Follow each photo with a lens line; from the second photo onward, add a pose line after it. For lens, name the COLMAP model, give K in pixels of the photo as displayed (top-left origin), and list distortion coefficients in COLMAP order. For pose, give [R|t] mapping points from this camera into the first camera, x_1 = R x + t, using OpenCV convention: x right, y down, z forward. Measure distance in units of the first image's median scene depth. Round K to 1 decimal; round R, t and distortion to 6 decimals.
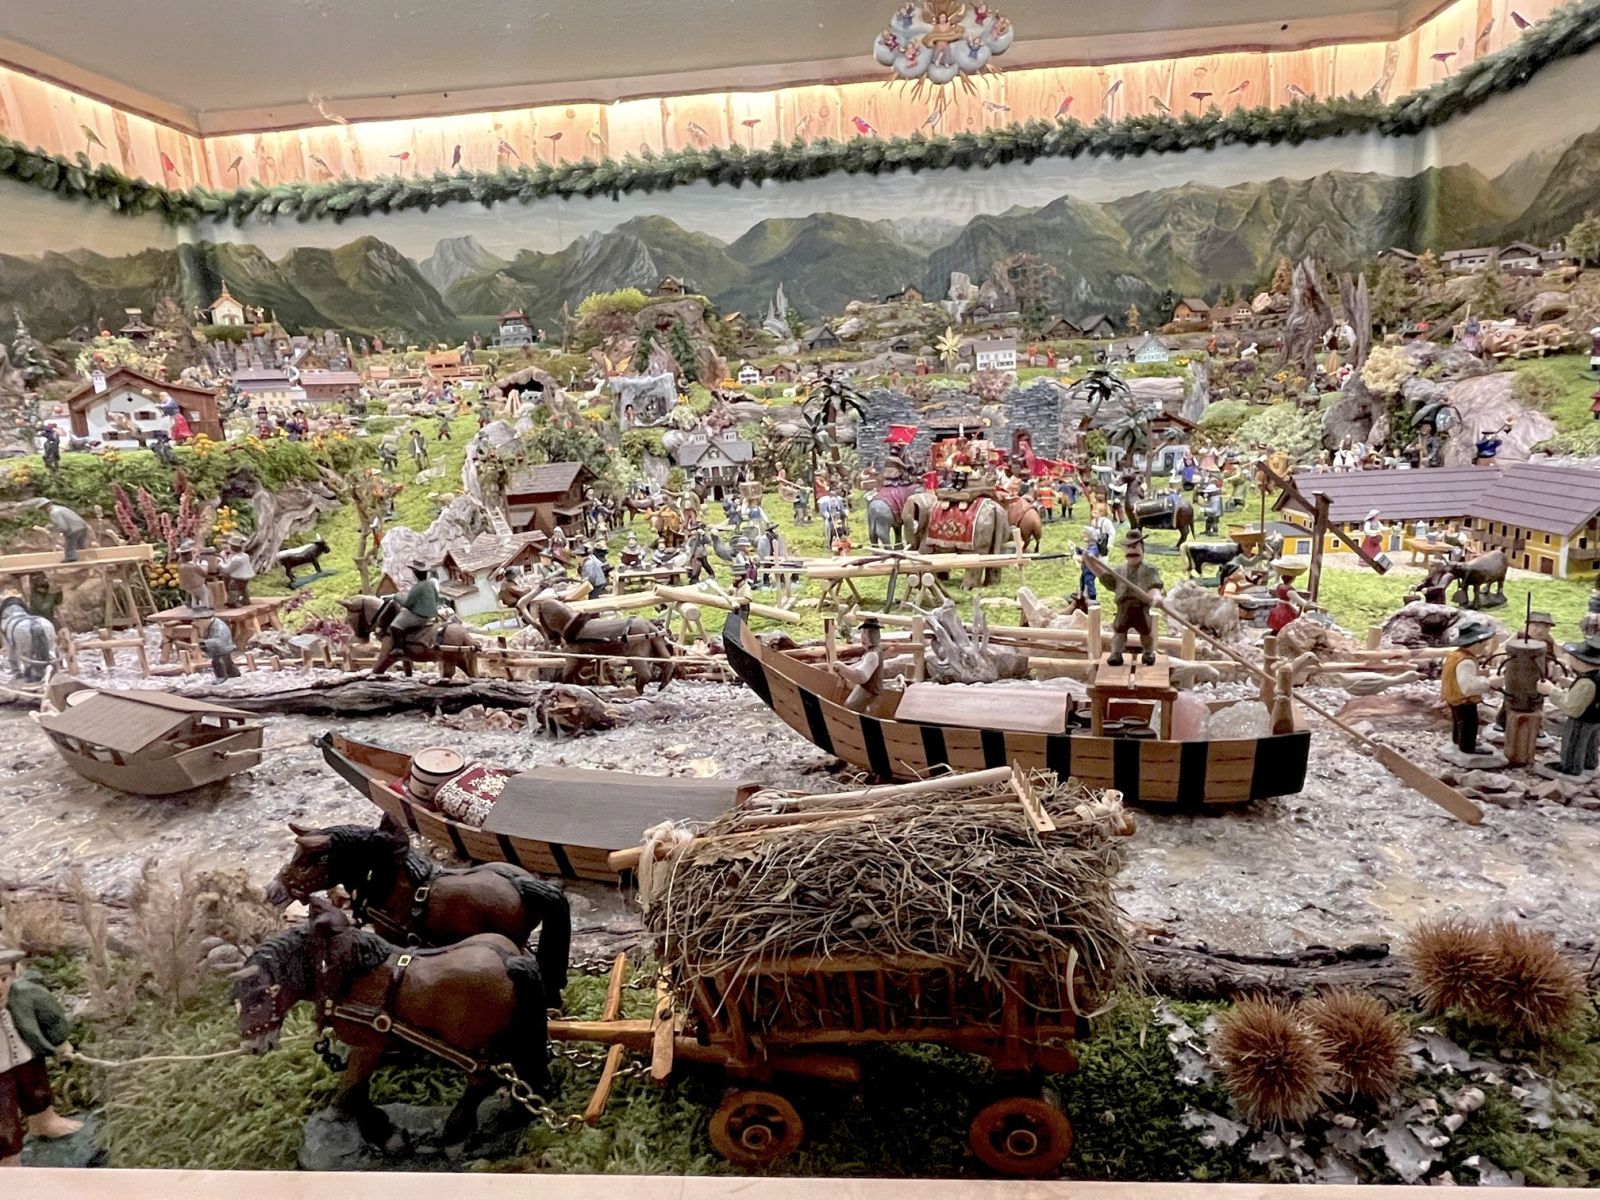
lens RADIAL K [[963.0, 0, 786.4], [0, 963.0, 593.3], [0, 0, 1]] dist [-0.007797, 0.004963]
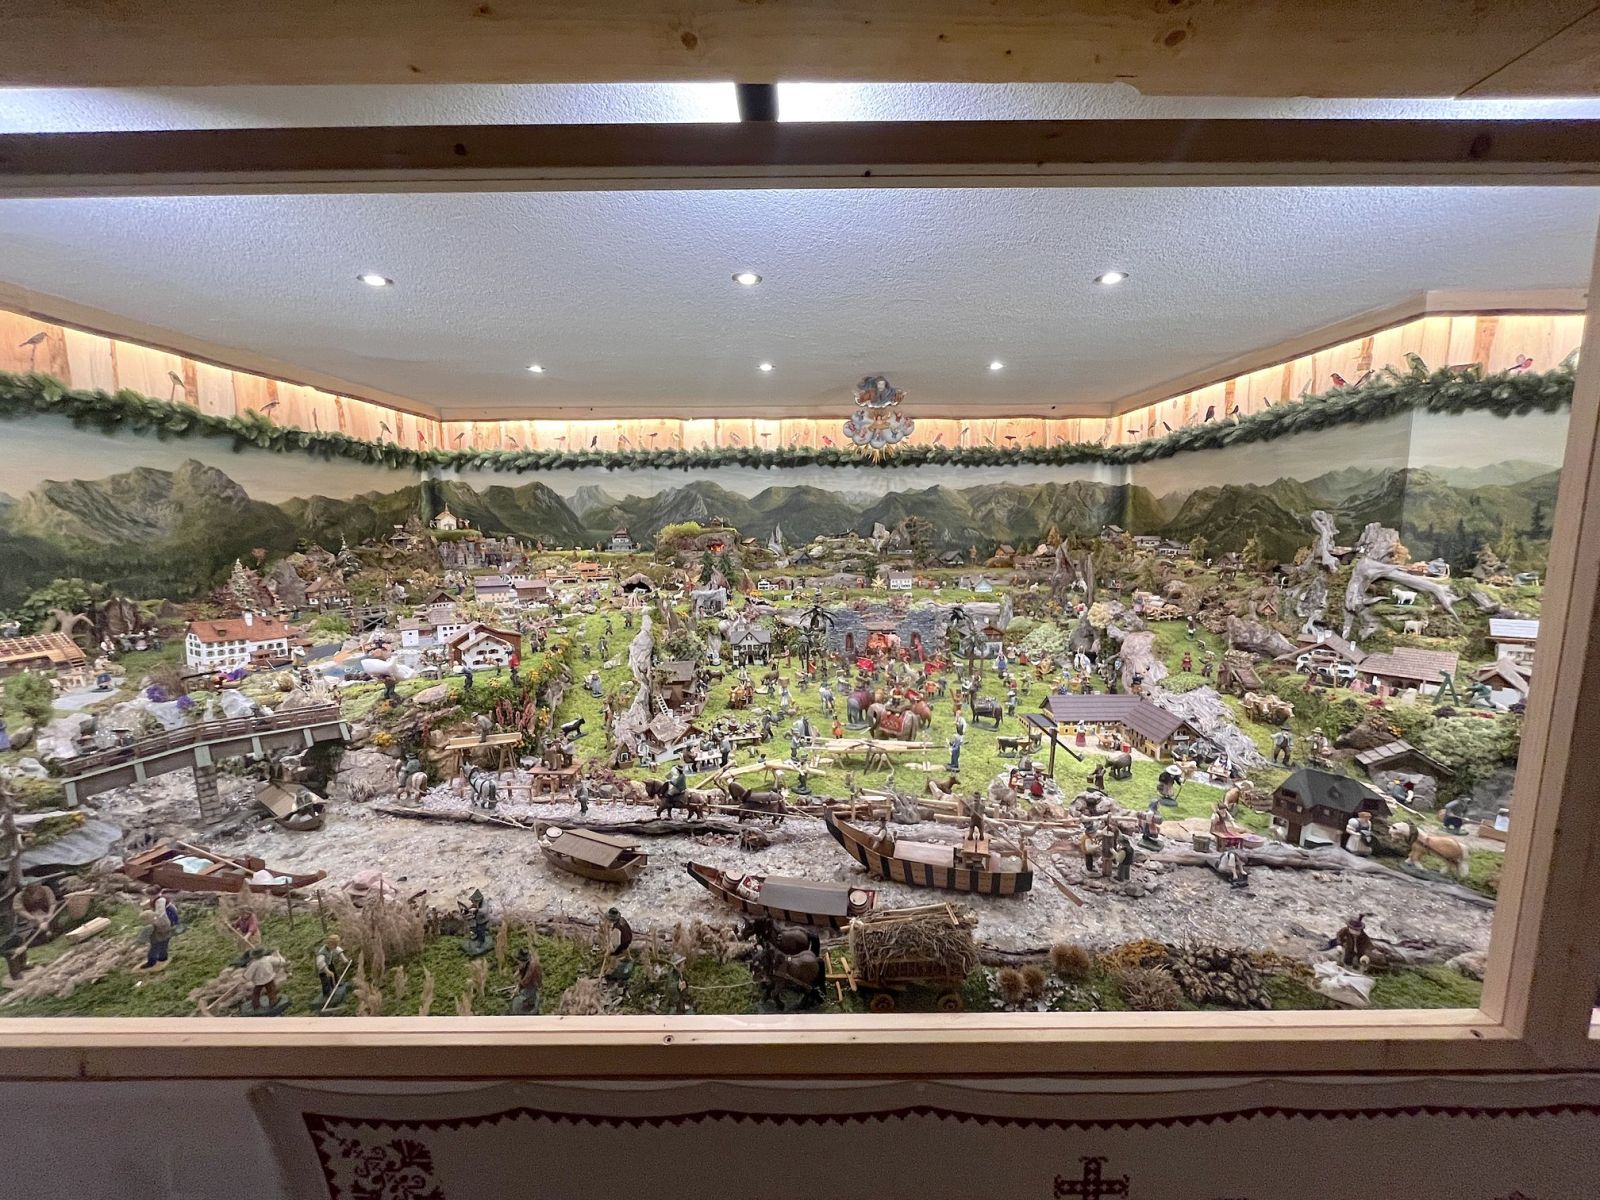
lens RADIAL K [[646.6, 0, 798.5], [0, 646.6, 599.7], [0, 0, 1]] dist [-0.001715, -0.000278]
pose [[0.995714, 0.039459, 0.083646, -0.081408], [-0.031979, 0.995522, -0.088951, -0.102907], [-0.086782, 0.085895, 0.992517, -0.212127]]
